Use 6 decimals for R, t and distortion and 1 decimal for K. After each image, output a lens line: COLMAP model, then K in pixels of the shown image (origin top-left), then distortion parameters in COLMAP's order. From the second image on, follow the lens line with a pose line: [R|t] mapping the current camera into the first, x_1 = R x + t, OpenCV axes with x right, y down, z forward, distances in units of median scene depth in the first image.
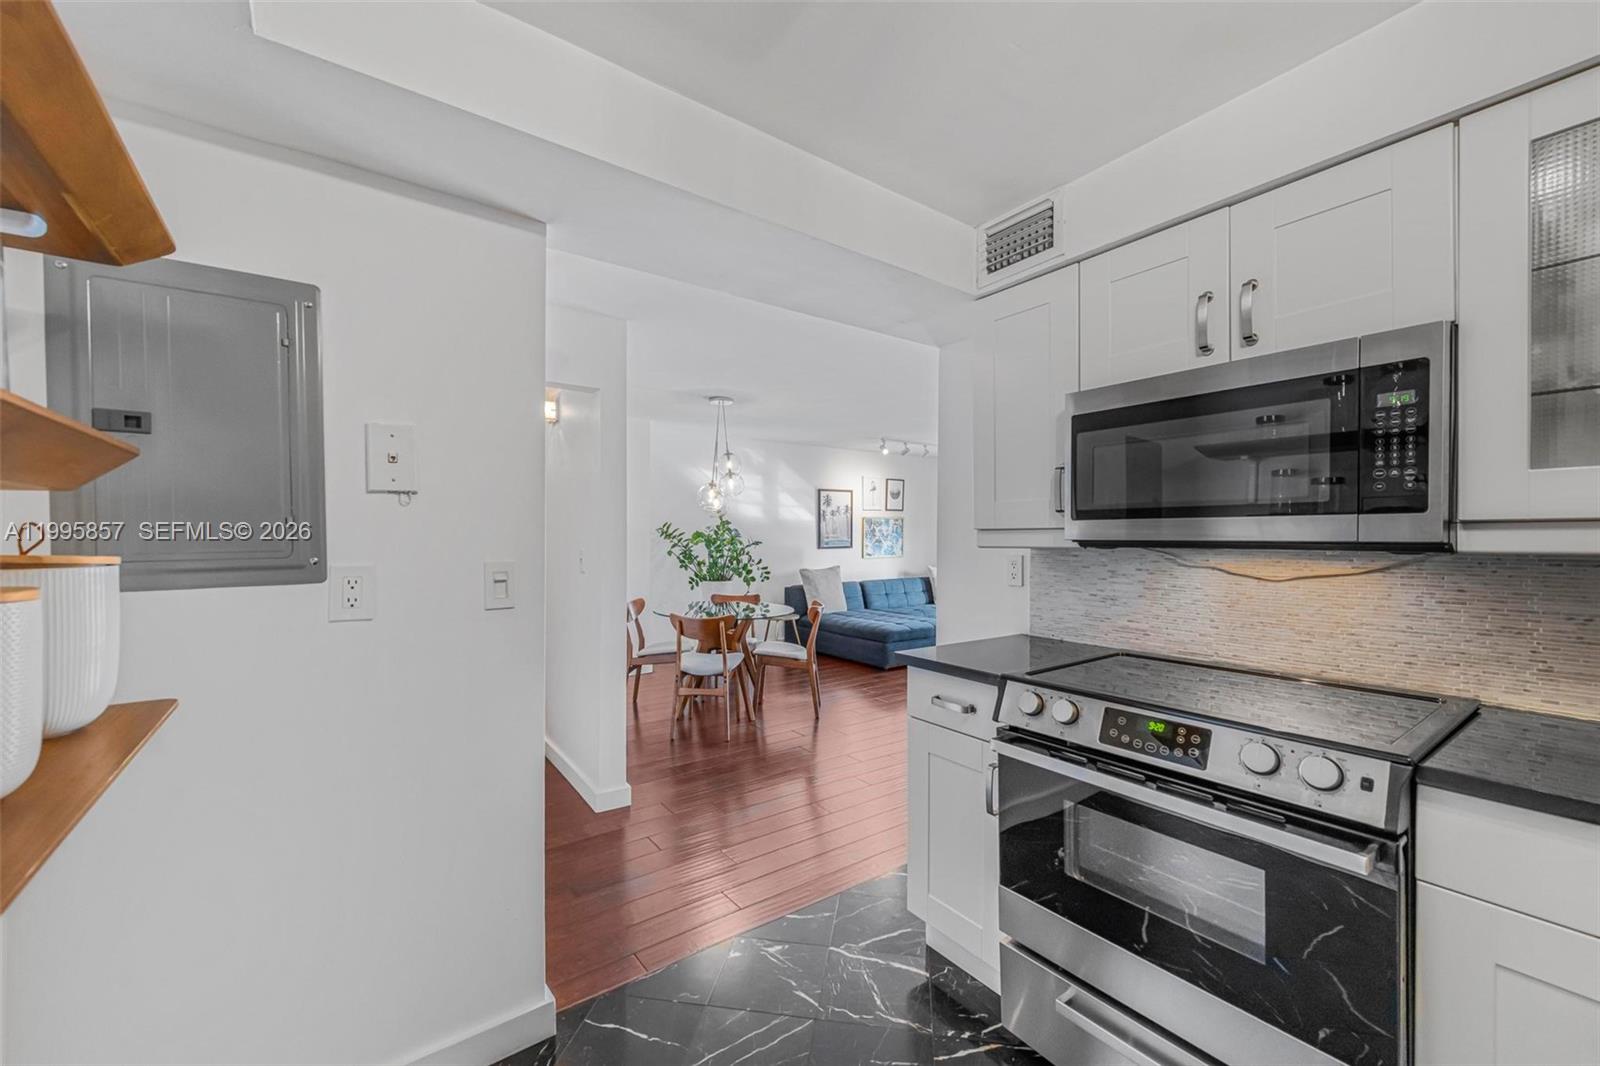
lens RADIAL K [[633.3, 0, 803.2], [0, 633.3, 543.1], [0, 0, 1]] dist [0.004462, -0.000561]
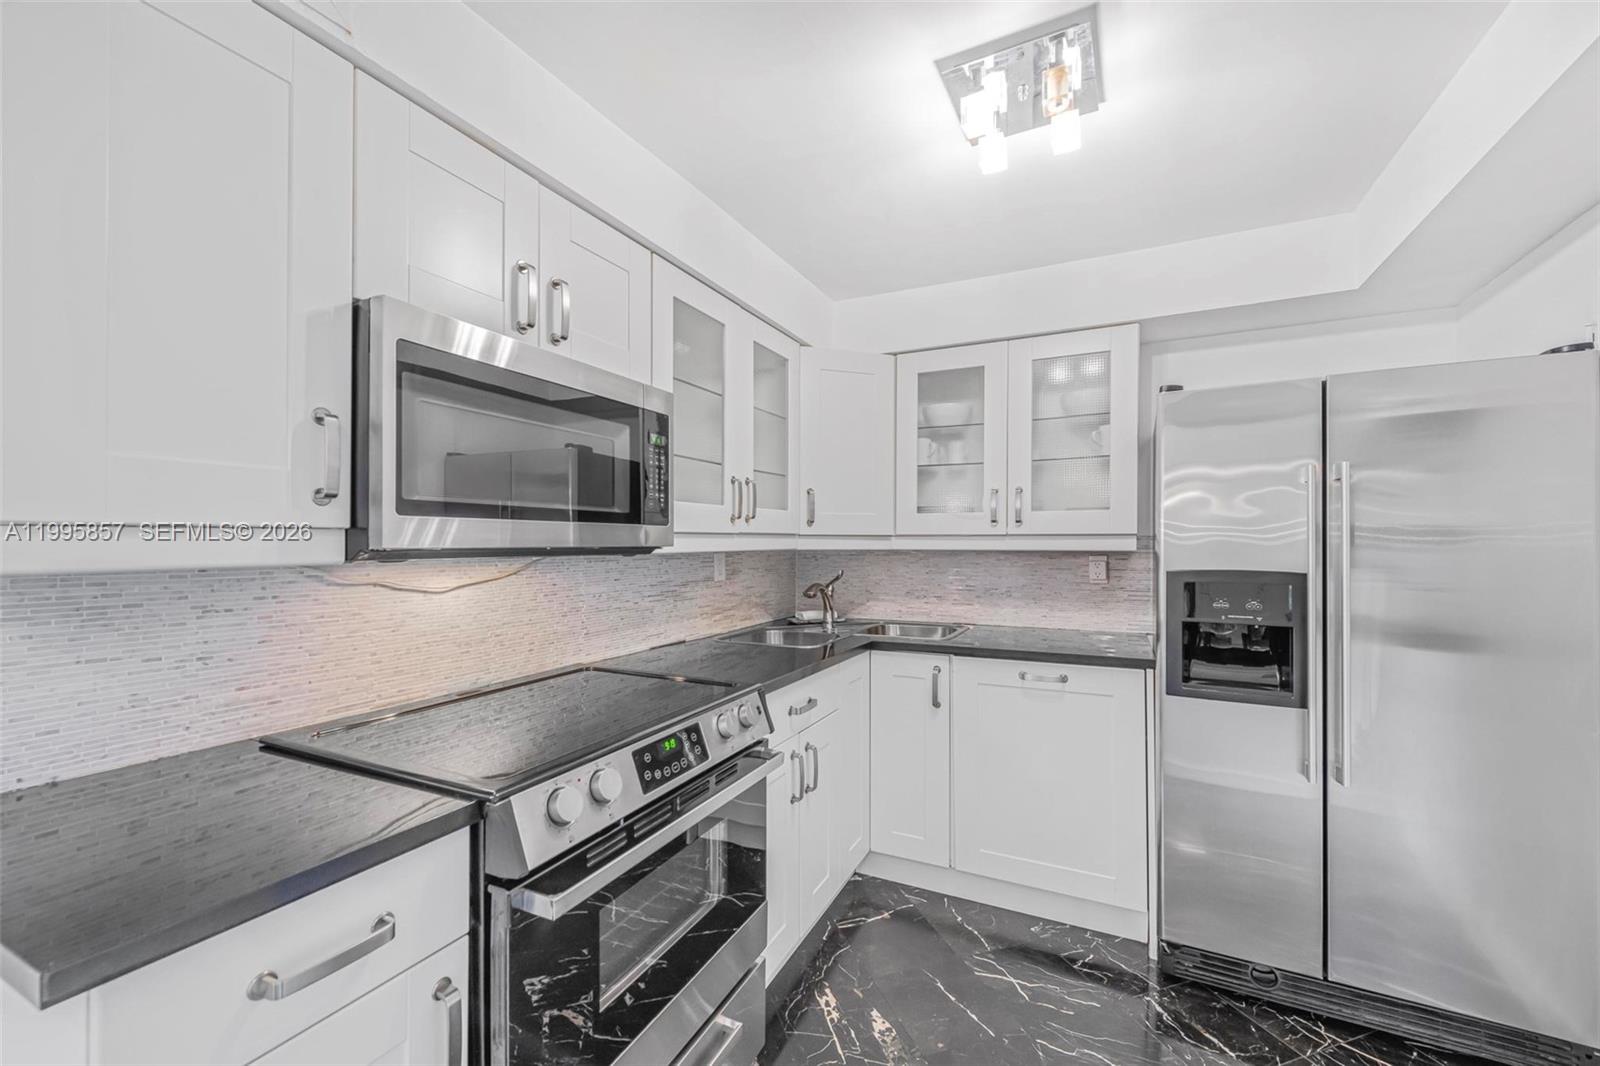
lens RADIAL K [[625.3, 0, 810.1], [0, 625.3, 539.8], [0, 0, 1]] dist [0.007171, -0.003298]
pose [[-0.469681, 0.004235, 0.882826, -0.321003], [0.009794, 0.999952, 0.000414, -0.011378], [-0.882782, 0.008841, -0.469700, 1.106896]]
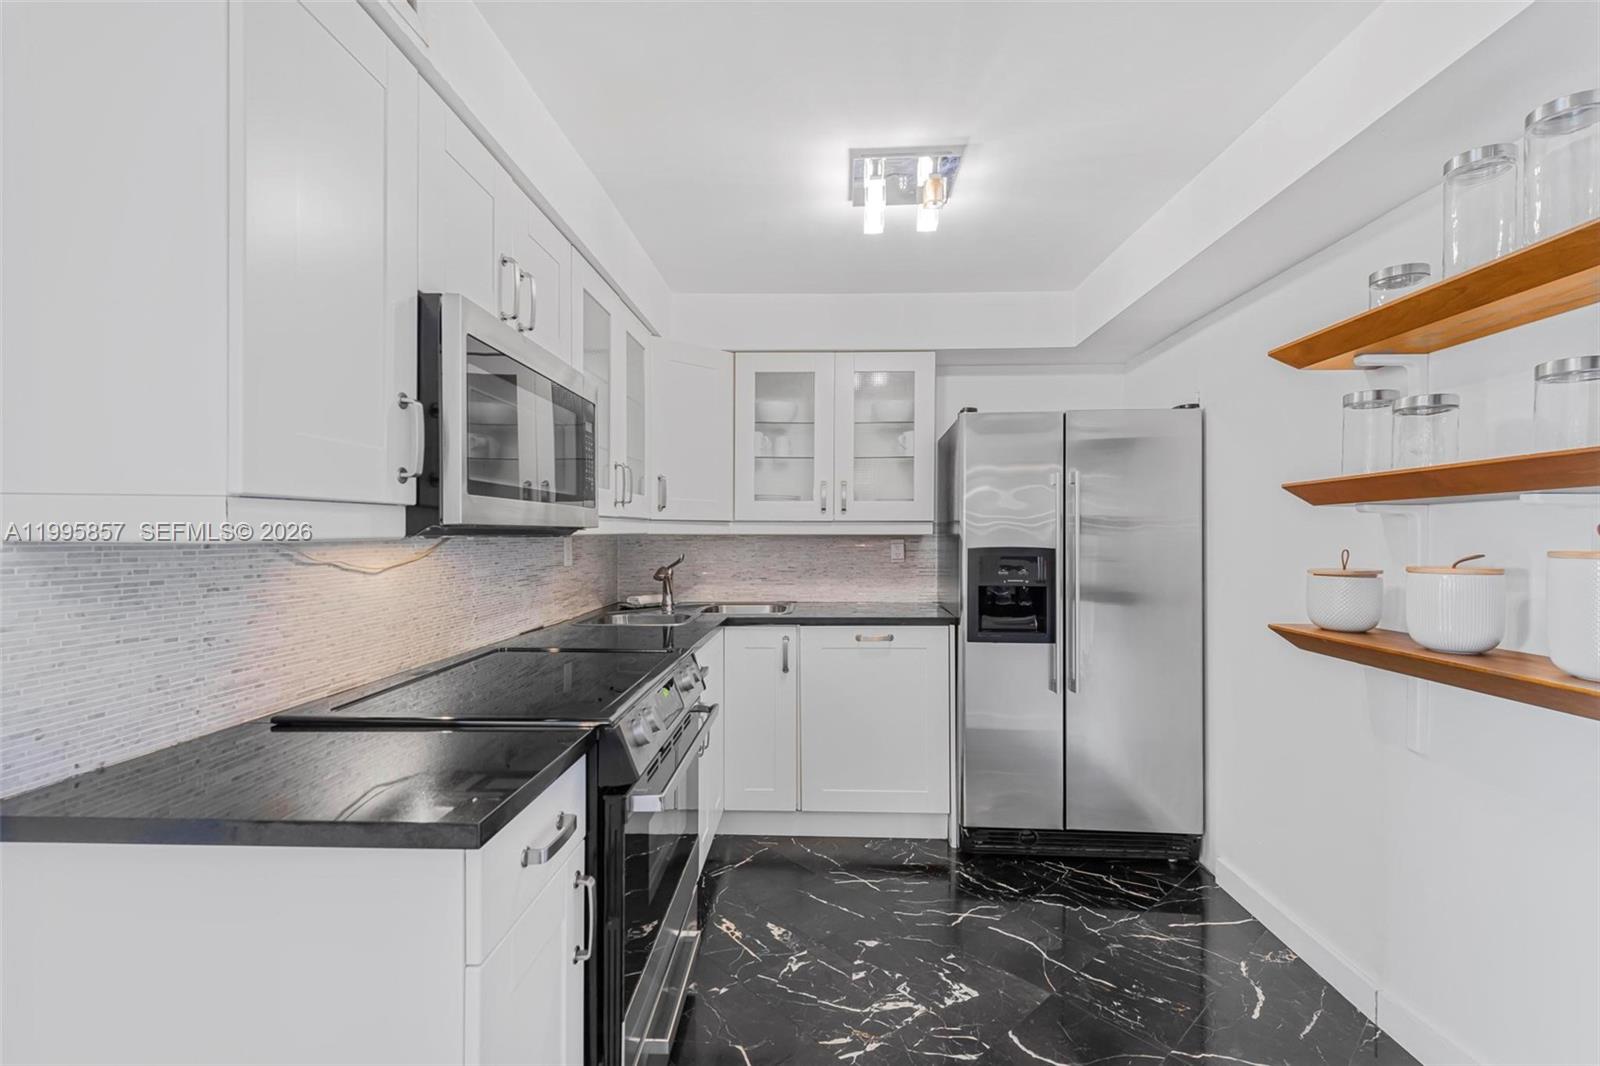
lens RADIAL K [[689.9, 0, 801.4], [0, 689.9, 536.4], [0, 0, 1]] dist [0.013420, -0.000173]
pose [[-0.781793, -0.003062, 0.623530, -0.341920], [0.006454, 0.999895, 0.013003, 0.000582], [-0.623504, 0.014190, -0.781691, 1.594082]]
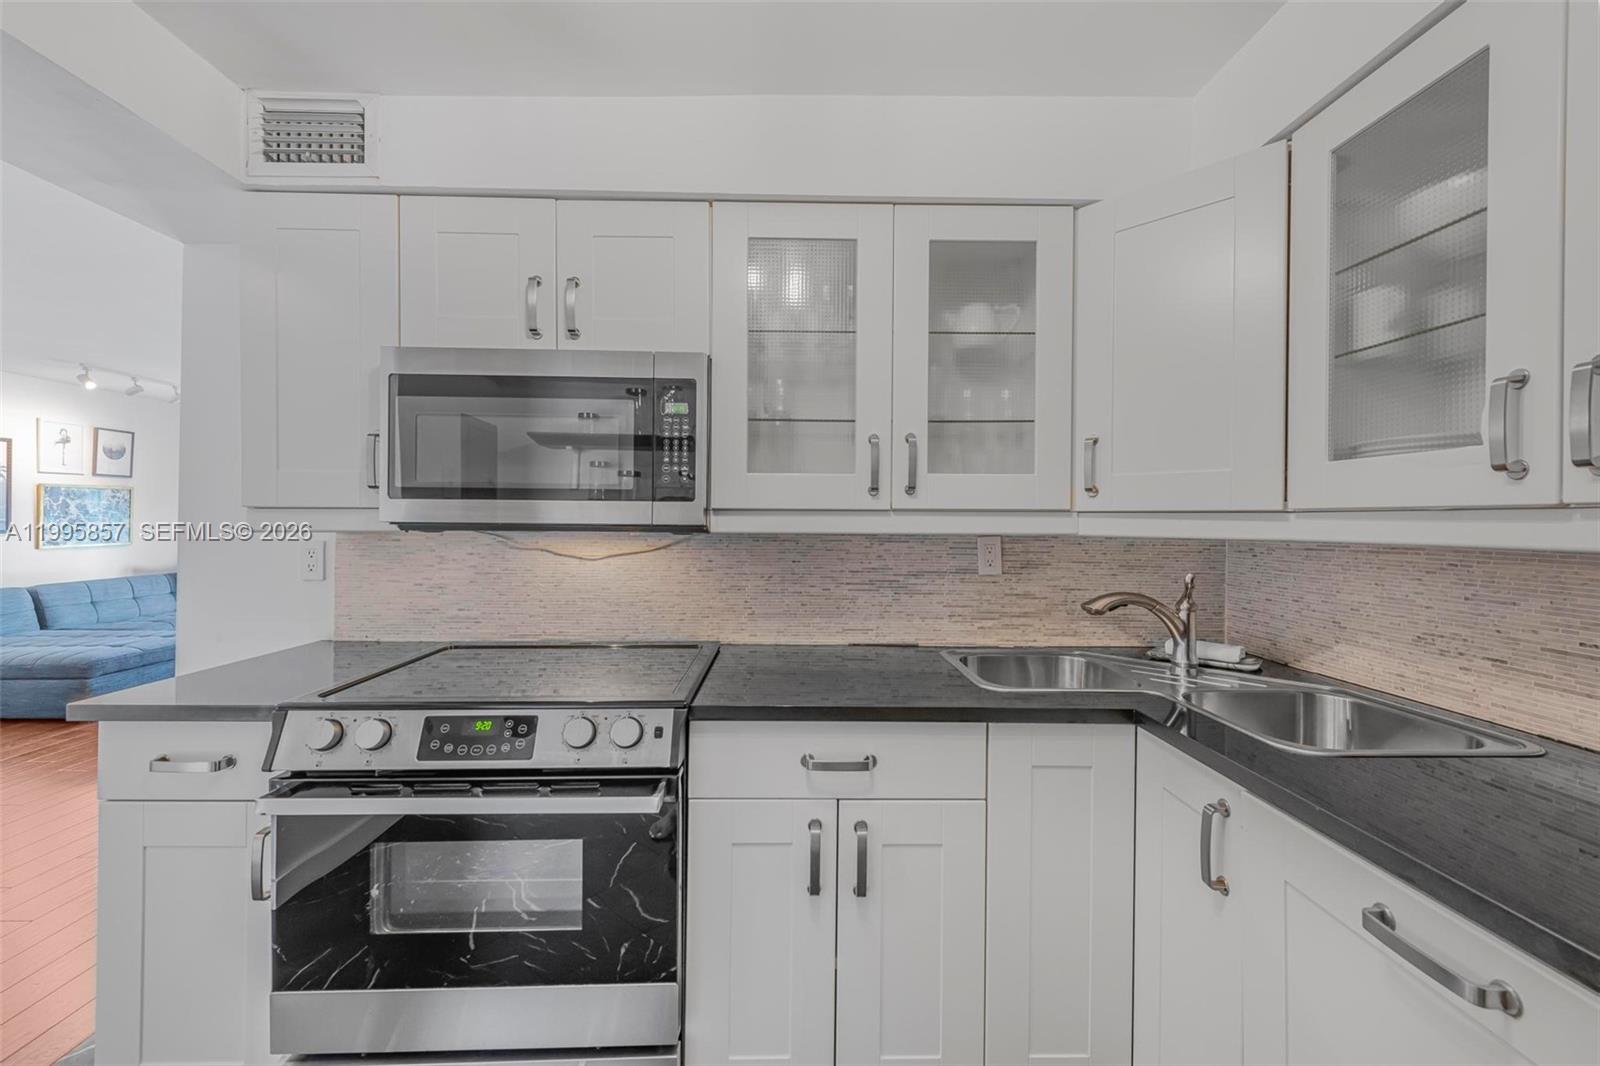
lens RADIAL K [[625.9, 0, 805.9], [0, 625.9, 516.7], [0, 0, 1]] dist [0.000357, -0.000559]
pose [[0.566071, 0.009949, 0.824296, 0.062887], [0.000211, 0.999925, -0.012214, -0.002245], [-0.824356, 0.007088, 0.566027, 0.087632]]
